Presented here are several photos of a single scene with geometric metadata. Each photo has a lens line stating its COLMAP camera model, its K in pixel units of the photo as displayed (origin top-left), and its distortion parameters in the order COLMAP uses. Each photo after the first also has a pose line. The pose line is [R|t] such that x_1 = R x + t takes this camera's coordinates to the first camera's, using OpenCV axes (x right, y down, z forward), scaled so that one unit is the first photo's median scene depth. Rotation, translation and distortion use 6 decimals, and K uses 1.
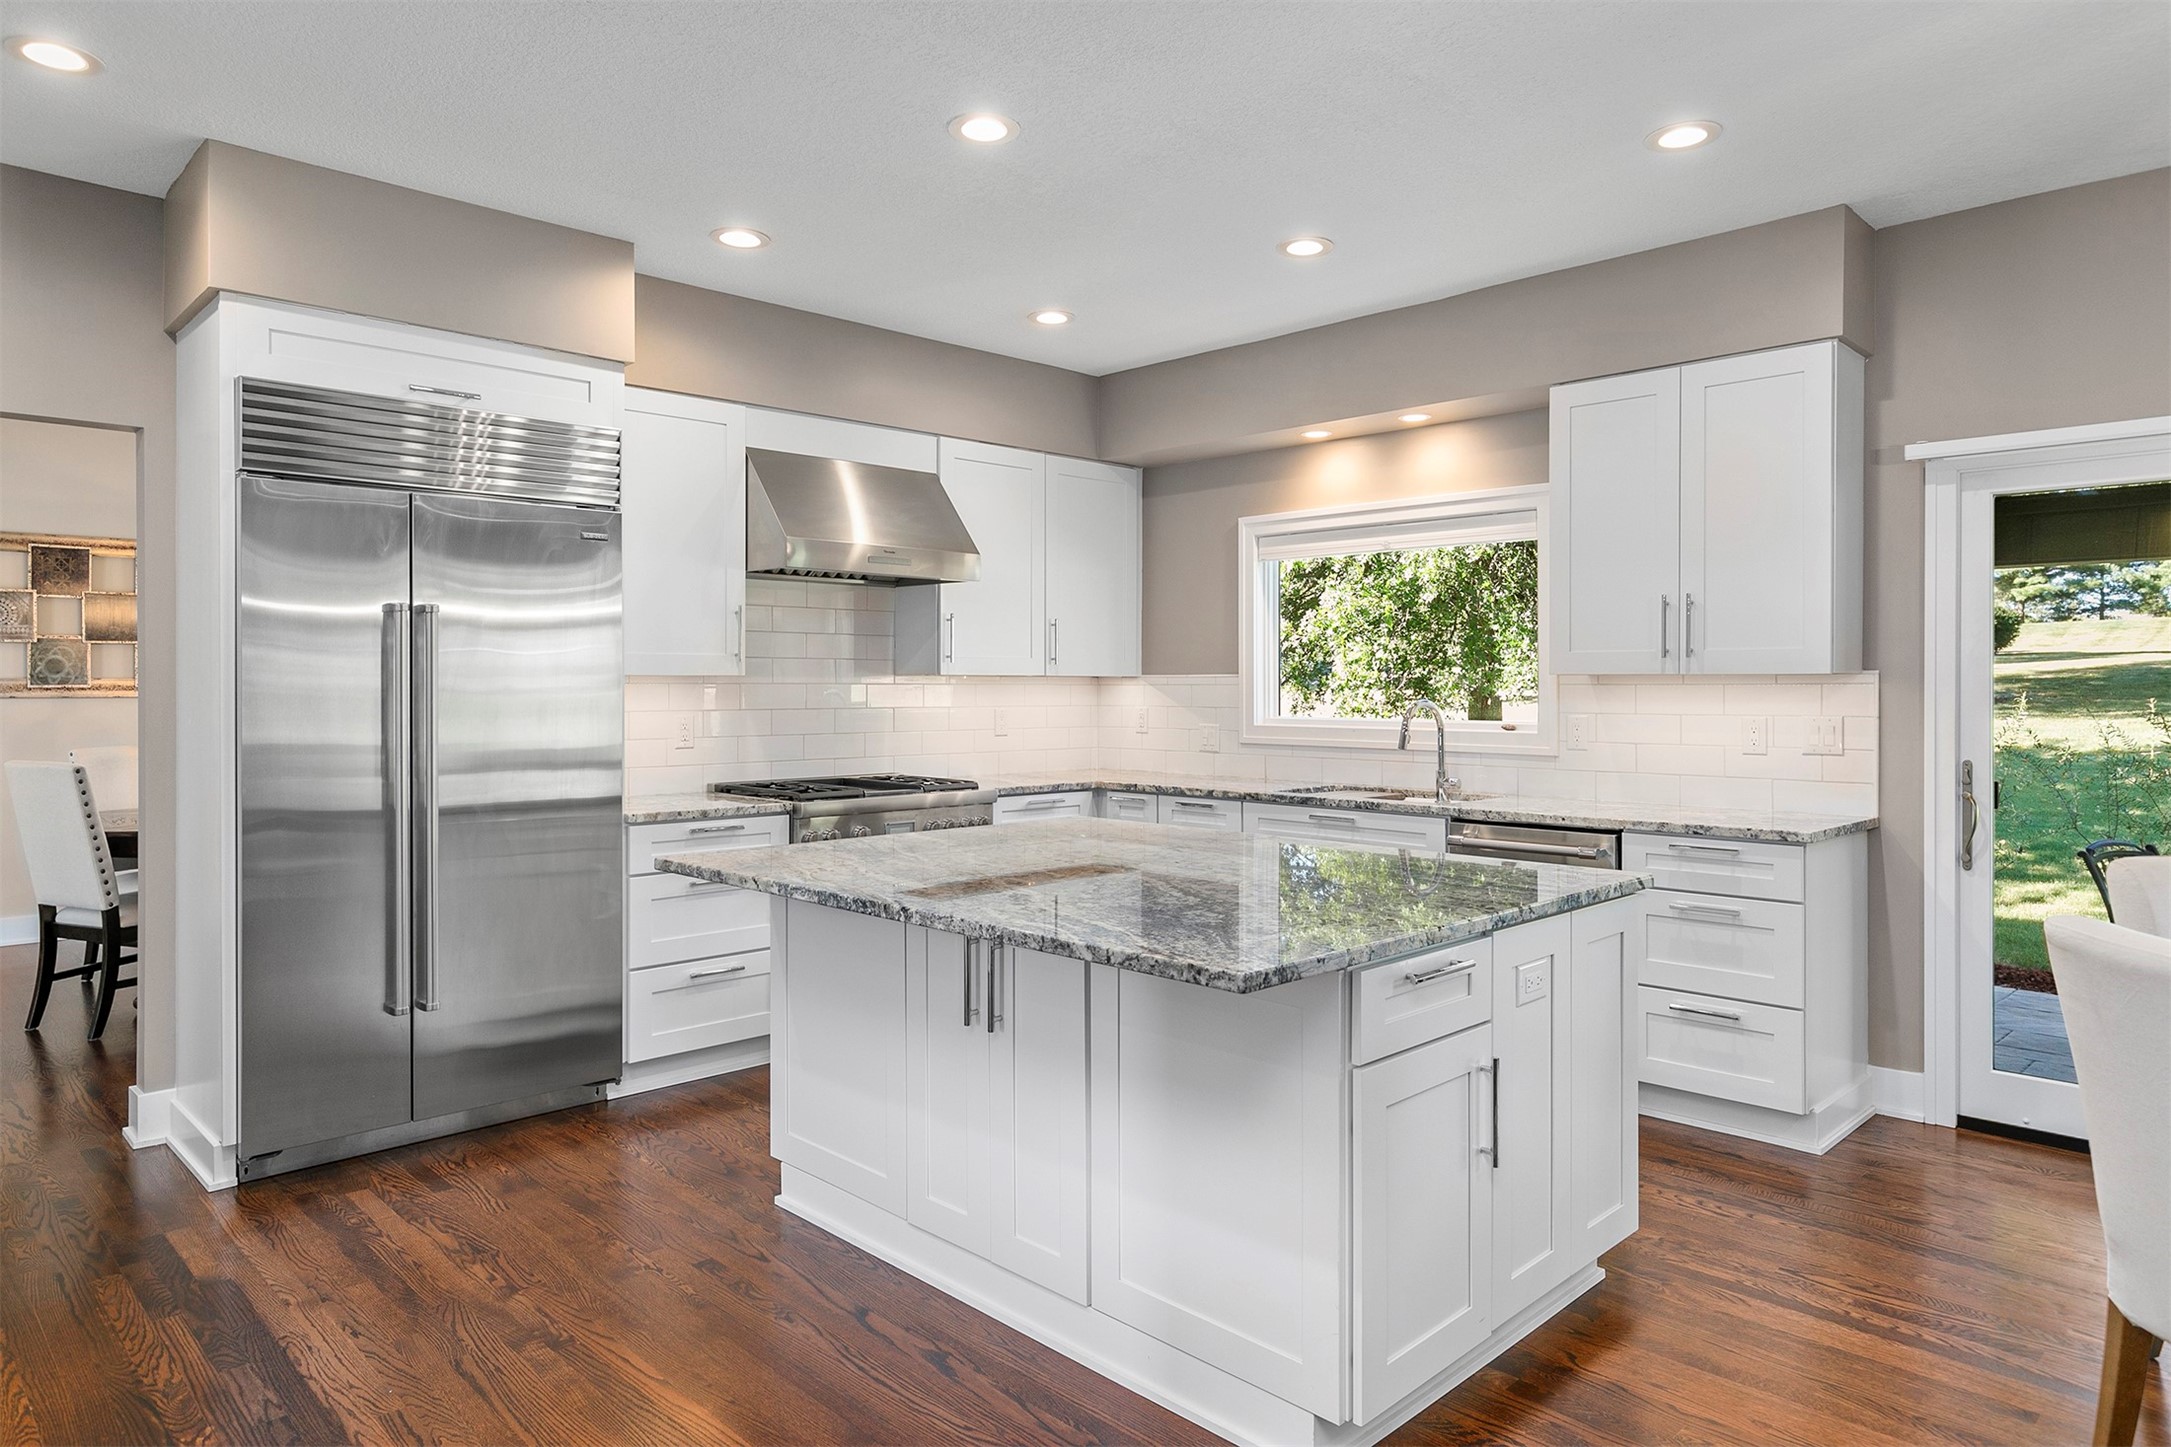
lens RADIAL K [[1305.9, 0, 1088.8], [0, 1305.9, 682.8], [0, 0, 1]] dist [-0.004053, 0.001321]
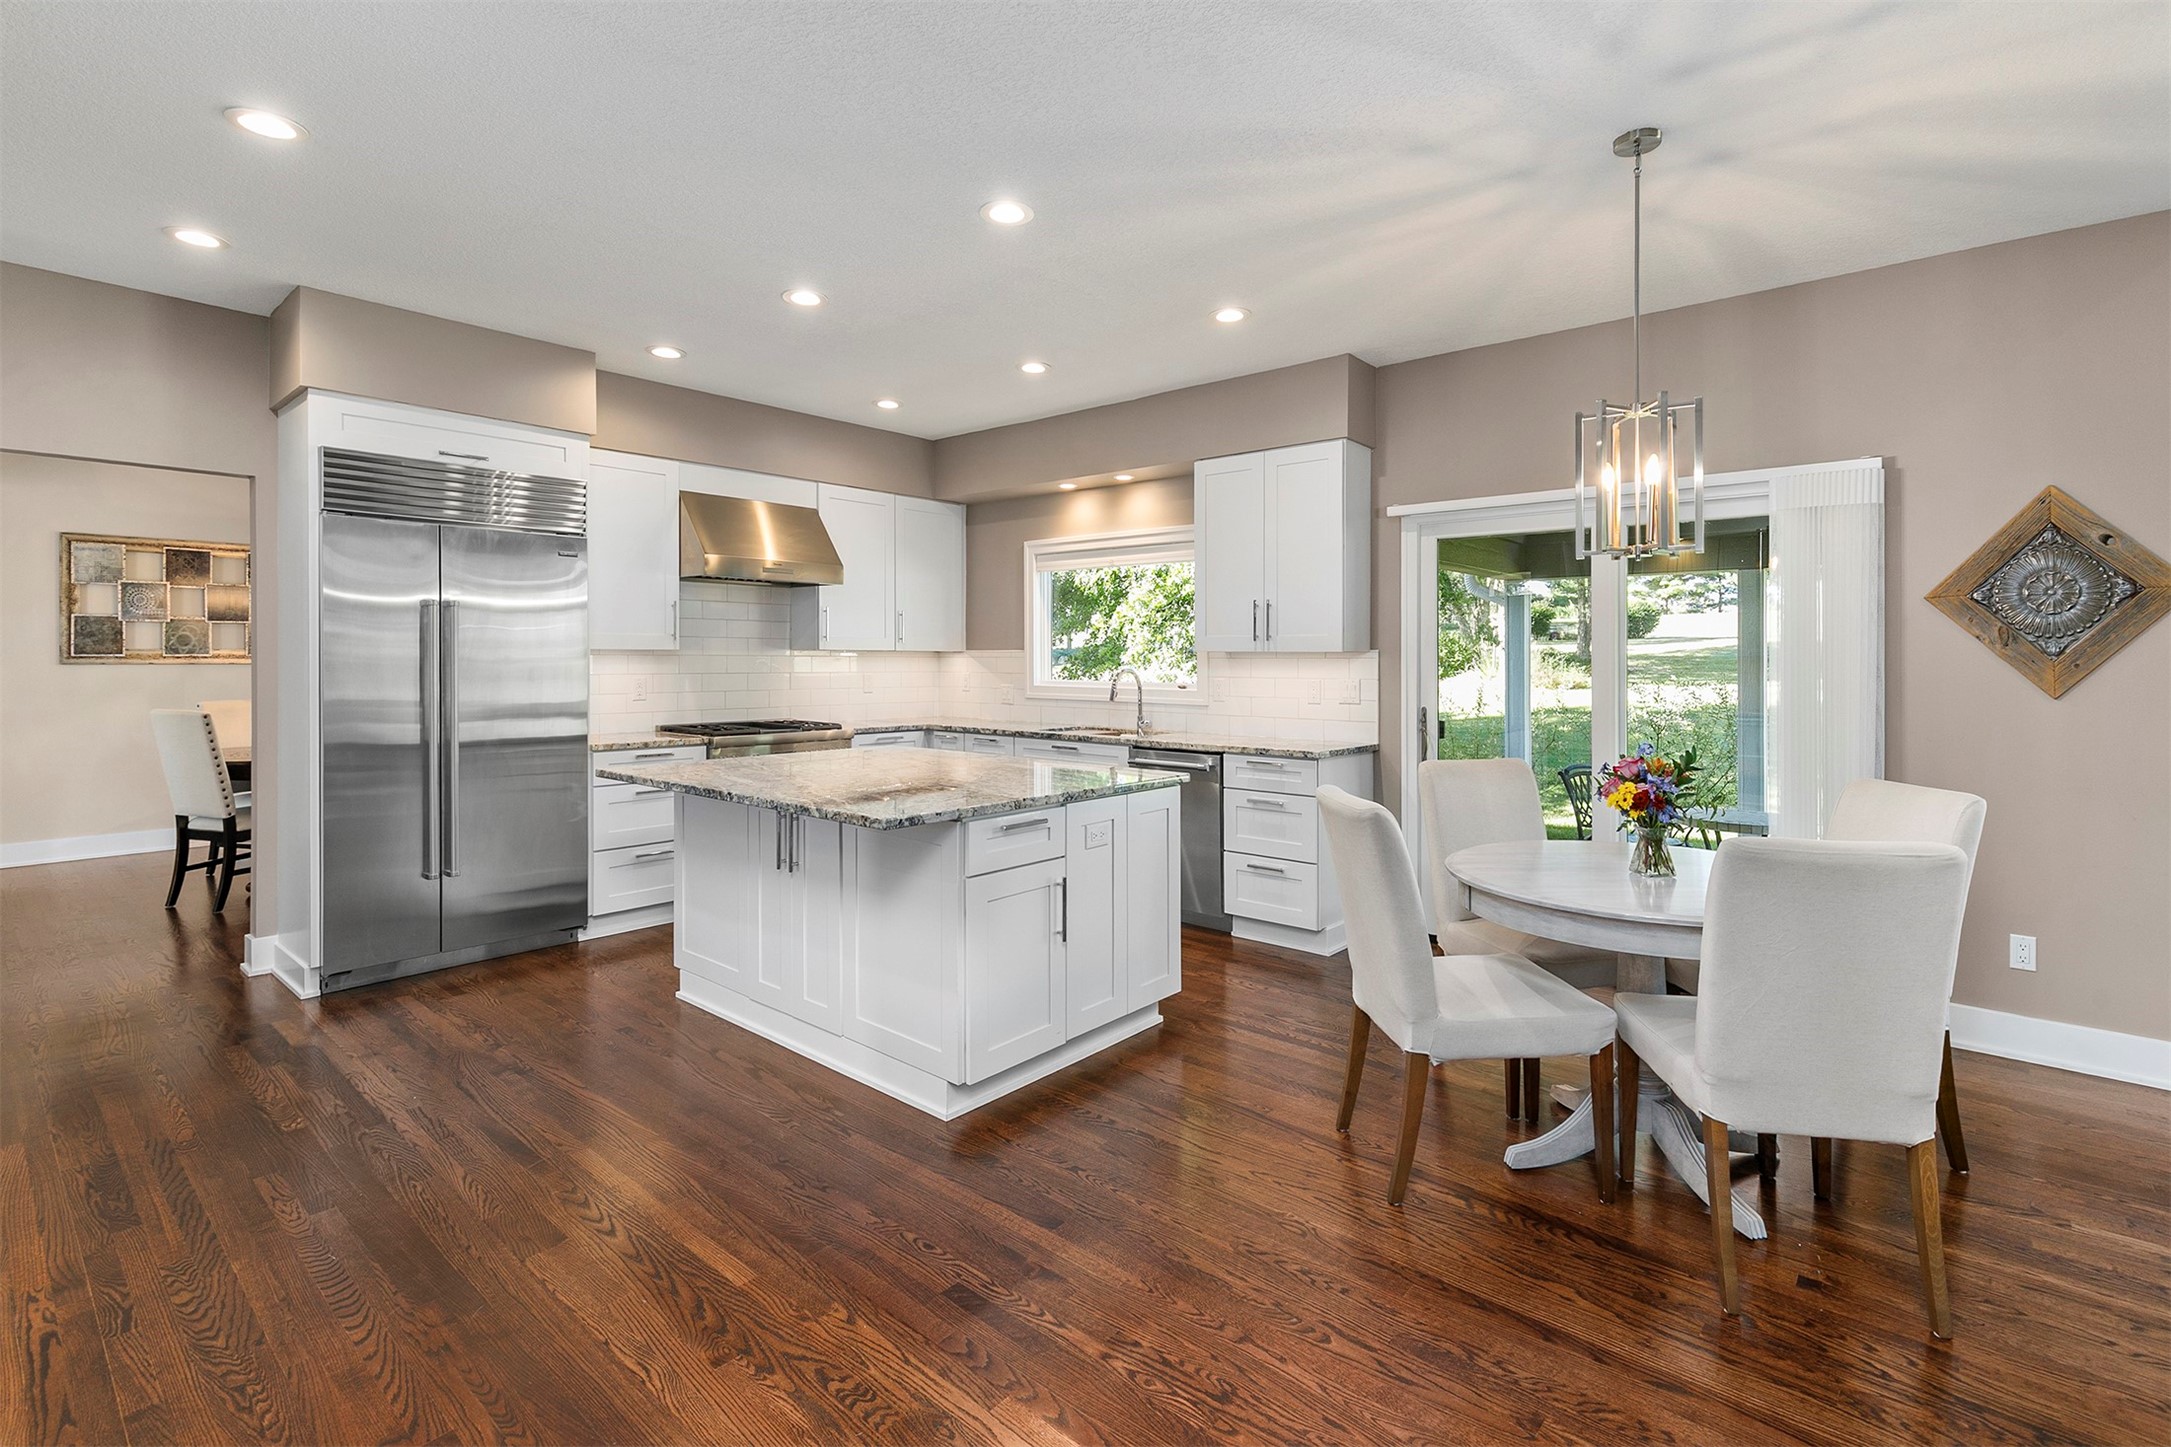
lens RADIAL K [[1063.3, 0, 1038.3], [0, 1063.3, 662.0], [0, 0, 1]] dist [0.000447, 0.001317]
pose [[0.999930, 0.004100, 0.011092, 0.141429], [-0.004159, 0.999977, 0.005289, 0.000140], [-0.011070, -0.005335, 0.999924, -0.206399]]
